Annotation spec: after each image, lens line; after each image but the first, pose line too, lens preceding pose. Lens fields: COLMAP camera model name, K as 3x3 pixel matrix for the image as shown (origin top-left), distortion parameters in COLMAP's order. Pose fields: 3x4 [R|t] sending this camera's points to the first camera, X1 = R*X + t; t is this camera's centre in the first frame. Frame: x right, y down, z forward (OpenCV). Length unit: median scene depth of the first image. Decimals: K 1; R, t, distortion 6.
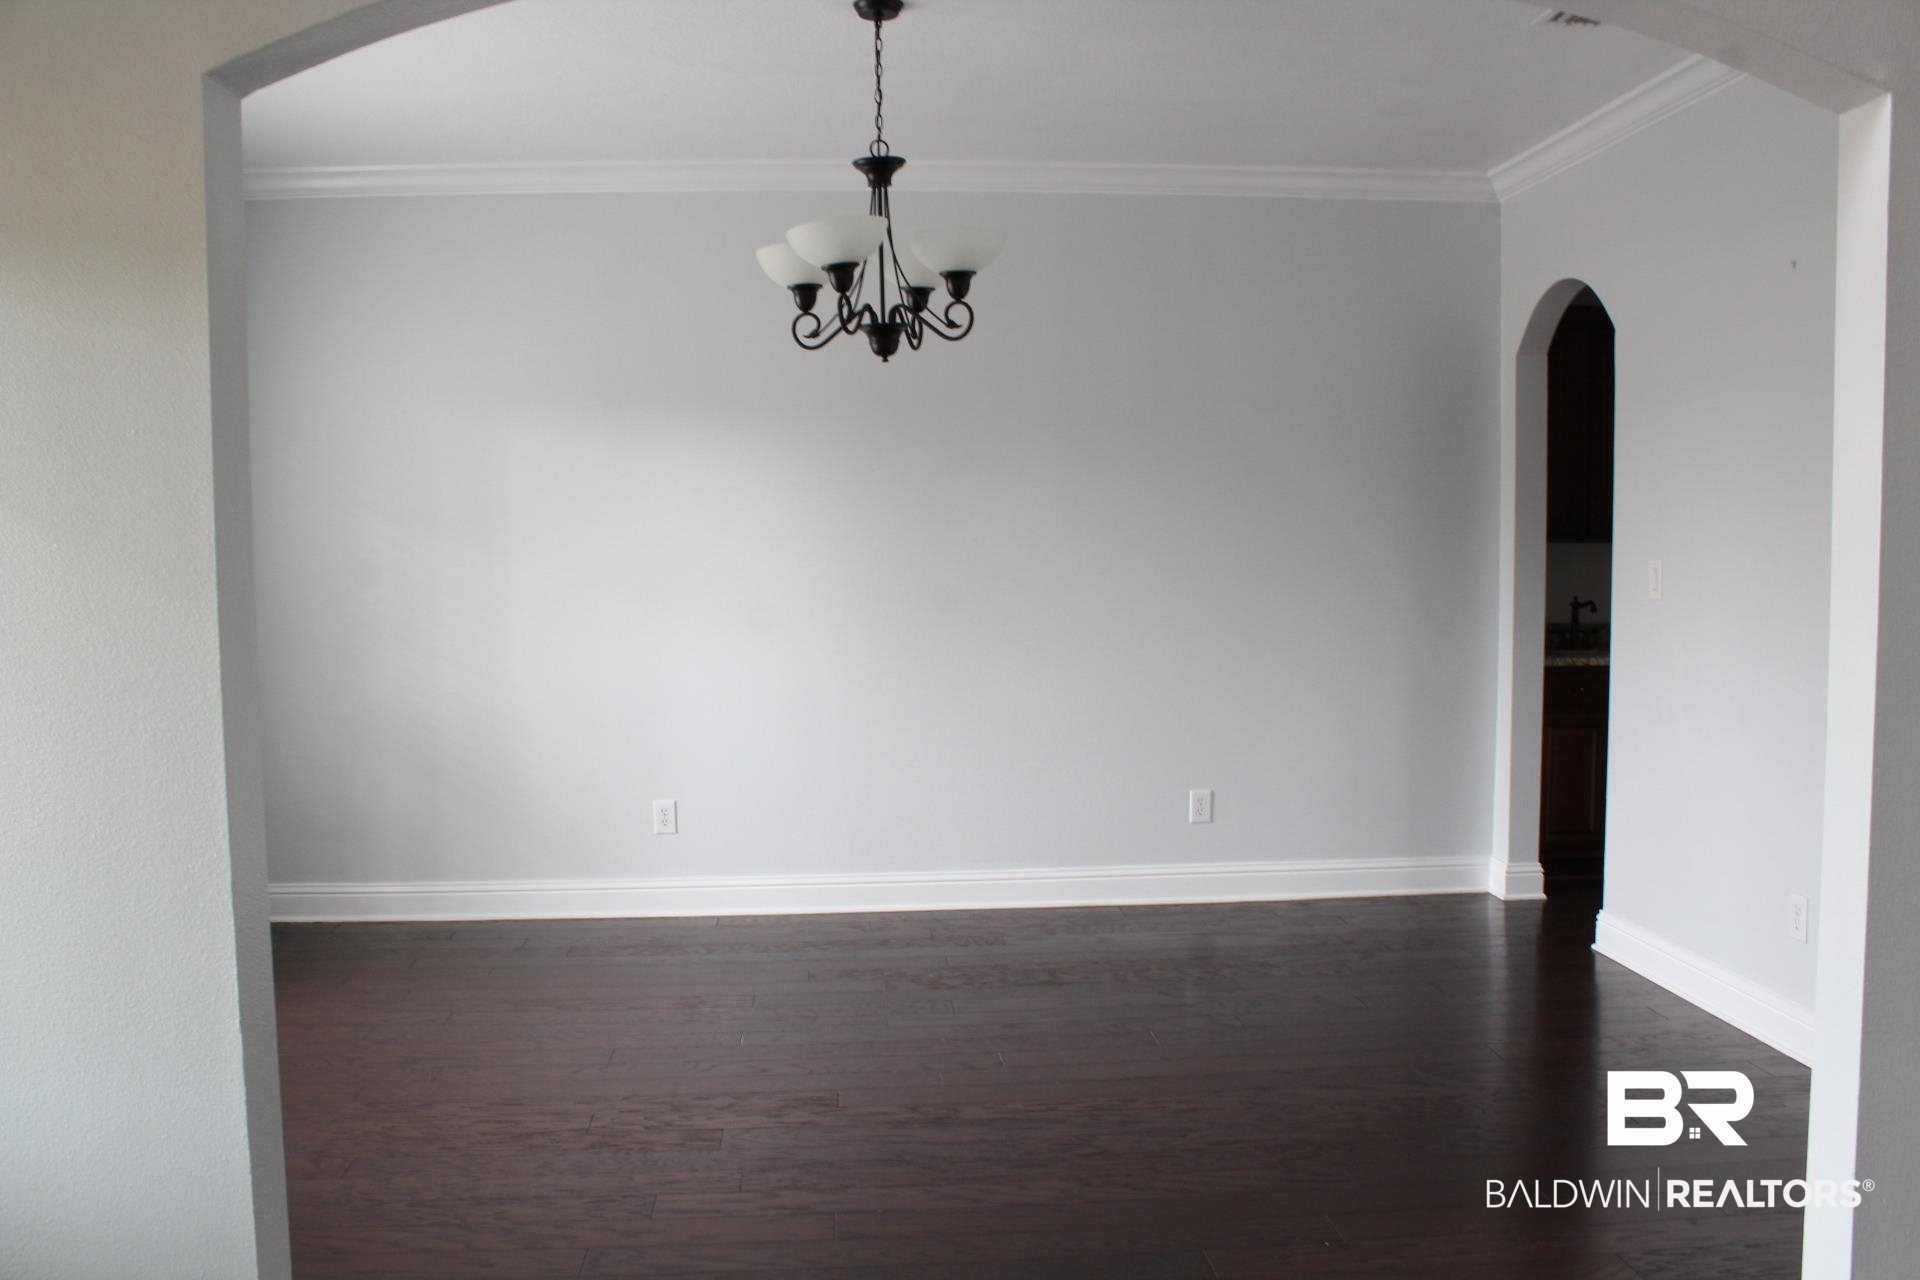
lens RADIAL K [[1600.3, 0, 960.0], [0, 1600.3, 640.0], [0, 0, 1]] dist [-0.159702, 0.145636]
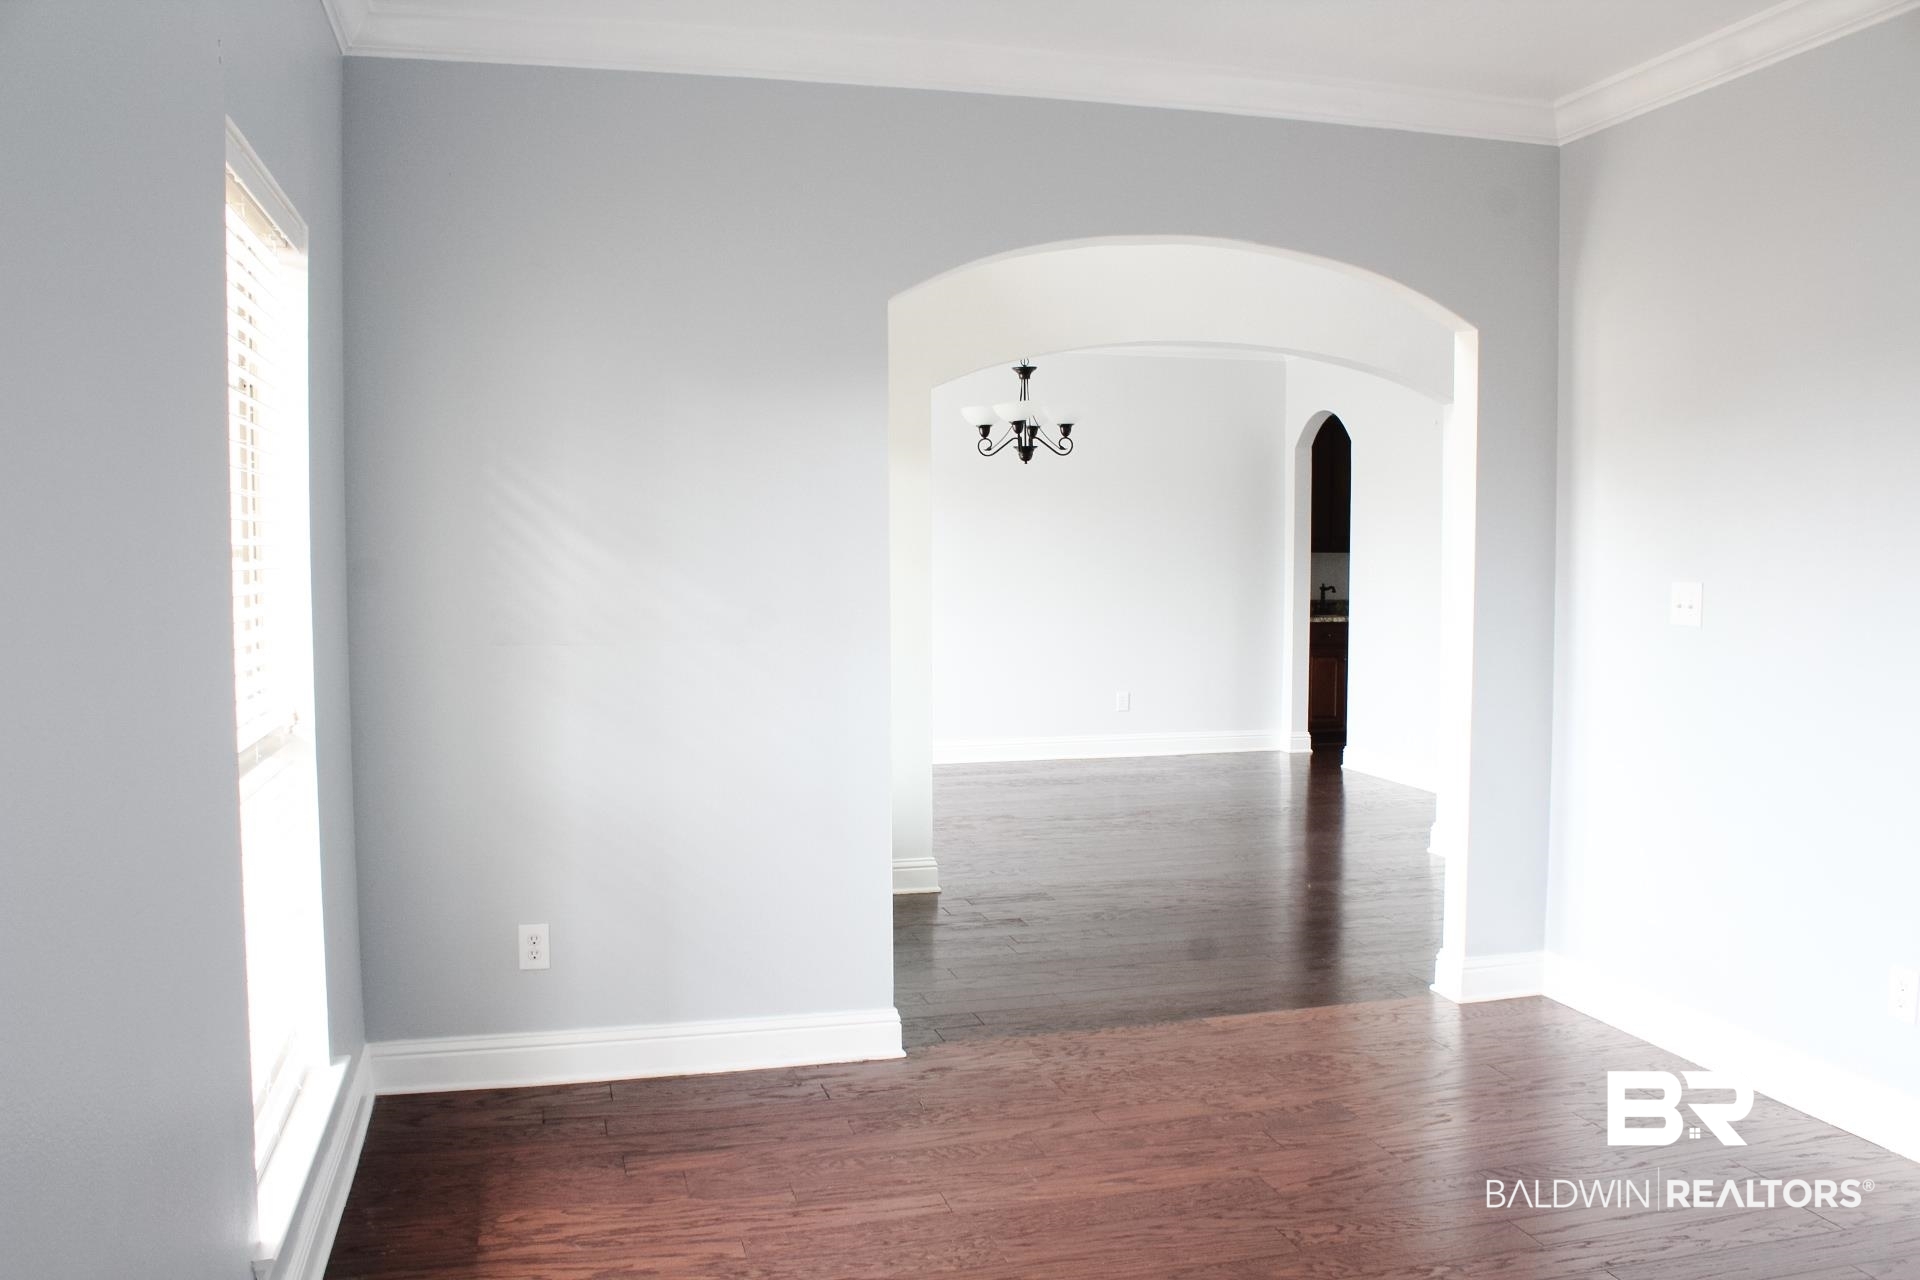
lens RADIAL K [[1600.3, 0, 960.0], [0, 1600.3, 640.0], [0, 0, 1]] dist [-0.159702, 0.145636]
pose [[0.983235, -0.003056, 0.182315, -0.361711], [0.003962, 0.999982, -0.004608, 0.045615], [-0.182297, 0.005253, 0.983229, -0.730546]]
